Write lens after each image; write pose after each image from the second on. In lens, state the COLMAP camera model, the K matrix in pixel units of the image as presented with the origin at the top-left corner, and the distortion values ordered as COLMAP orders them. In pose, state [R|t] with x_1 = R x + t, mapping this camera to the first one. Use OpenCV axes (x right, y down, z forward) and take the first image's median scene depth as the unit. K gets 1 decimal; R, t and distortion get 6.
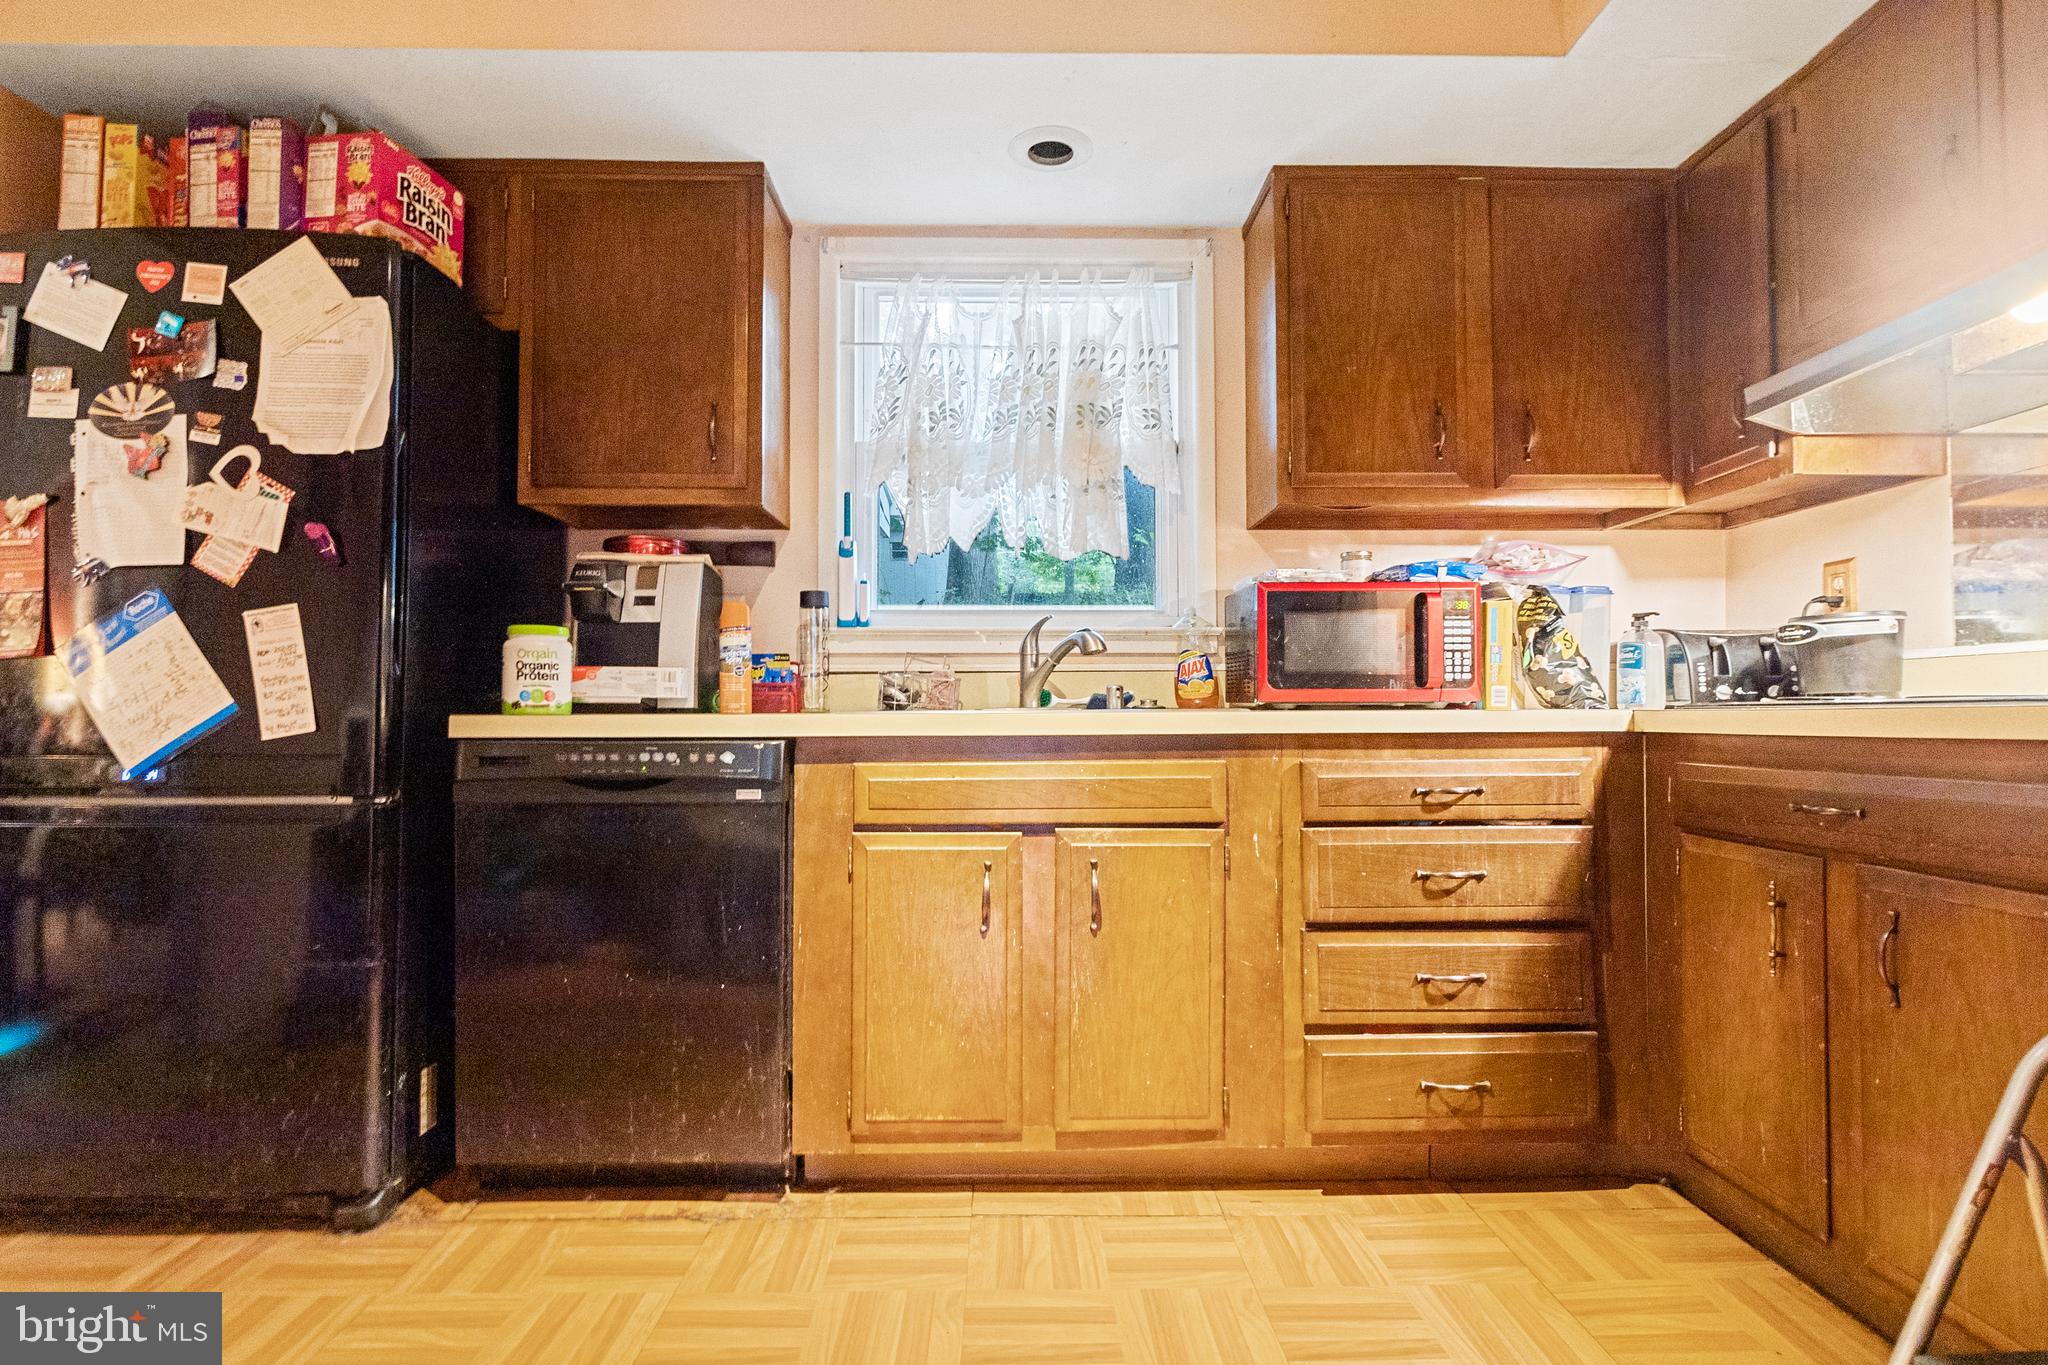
lens RADIAL K [[990.2, 0, 1016.0], [0, 990.2, 680.6], [0, 0, 1]] dist [0.001906, -0.005801]
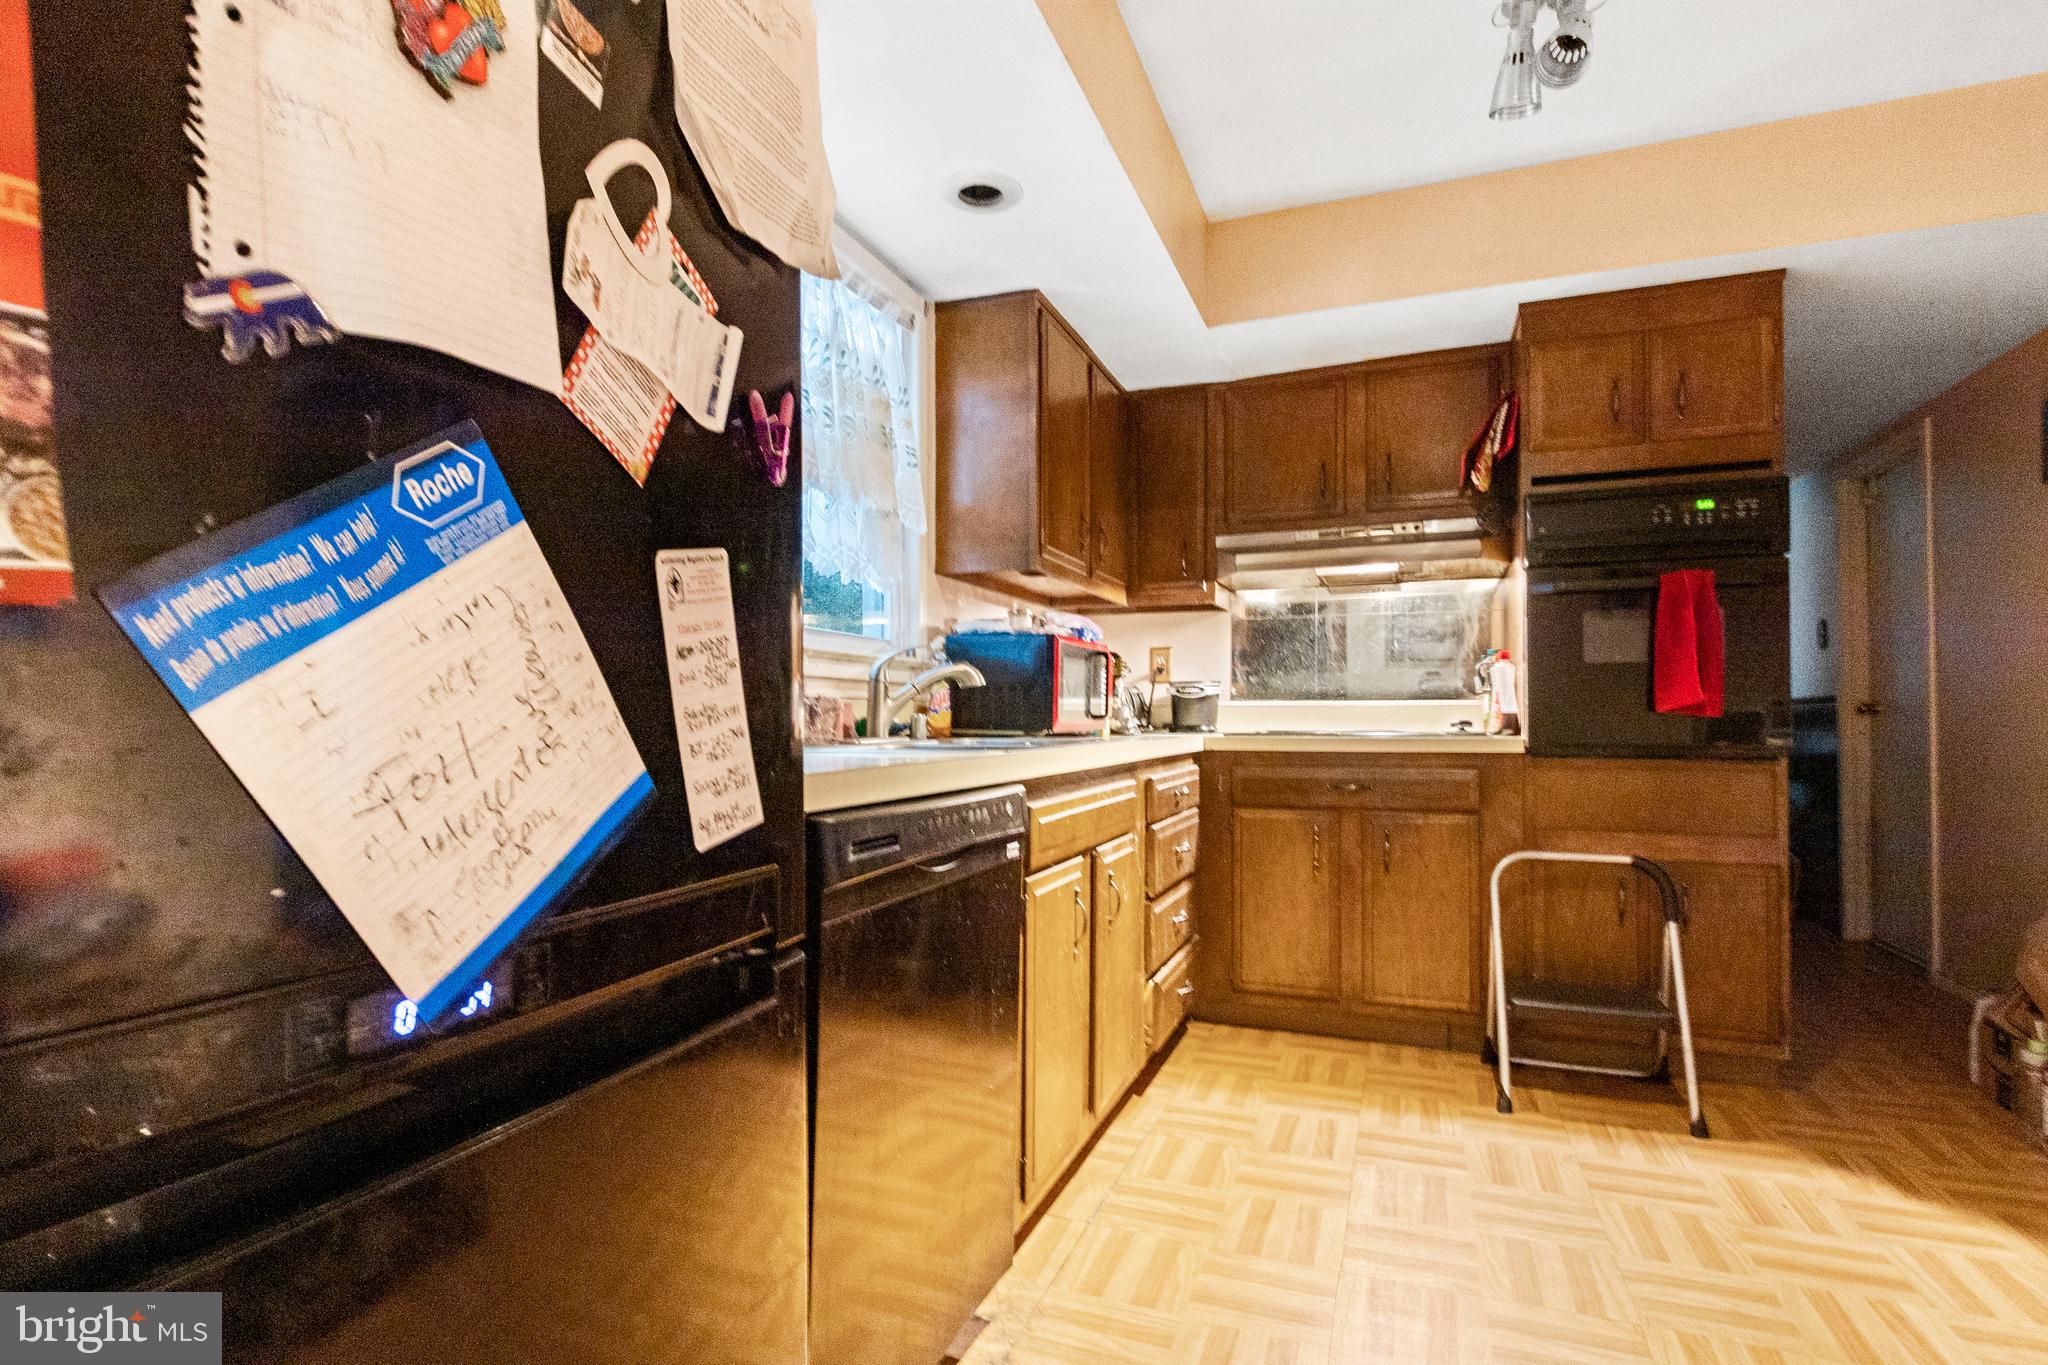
lens RADIAL K [[1005.4, 0, 1027.2], [0, 1005.4, 696.4], [0, 0, 1]] dist [-0.001657, -0.000503]
pose [[0.373033, 0.022977, 0.927533, -1.116581], [-0.033736, 0.999368, -0.011189, -0.009023], [-0.927204, -0.027118, 0.373573, 0.698106]]
